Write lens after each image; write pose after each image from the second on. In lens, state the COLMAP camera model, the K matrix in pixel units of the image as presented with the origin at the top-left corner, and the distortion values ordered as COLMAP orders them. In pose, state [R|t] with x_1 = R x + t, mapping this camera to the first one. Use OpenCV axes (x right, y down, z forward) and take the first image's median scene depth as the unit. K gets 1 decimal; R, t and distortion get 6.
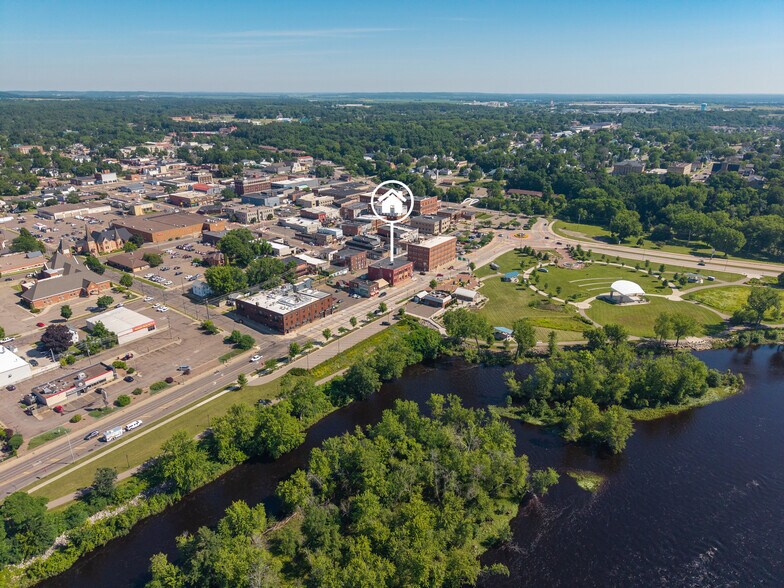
lens RADIAL K [[523.1, 0, 395.4], [0, 523.1, 296.8], [0, 0, 1]] dist [0.069654, -0.092402]
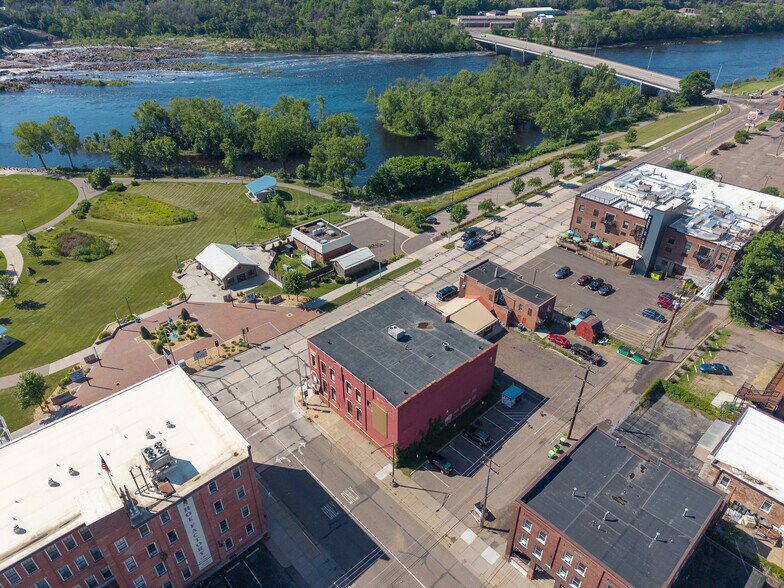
lens RADIAL K [[523.1, 0, 395.4], [0, 523.1, 296.8], [0, 0, 1]] dist [0.069654, -0.092402]
pose [[-0.980026, -0.117223, 0.160647, -0.044937], [0.062519, 0.585244, 0.808443, -0.279757], [-0.188786, 0.802339, -0.566226, 1.151730]]
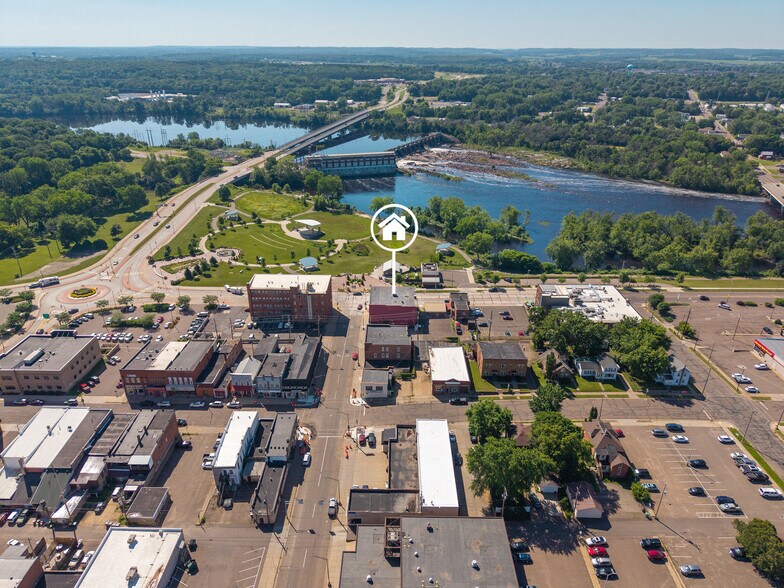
lens RADIAL K [[523.1, 0, 395.4], [0, 523.1, 296.8], [0, 0, 1]] dist [0.069654, -0.092402]
pose [[-0.584038, -0.358204, 0.728416, -0.537979], [0.281668, 0.752177, 0.595728, -0.497513], [-0.761290, 0.553100, -0.338405, 1.272181]]
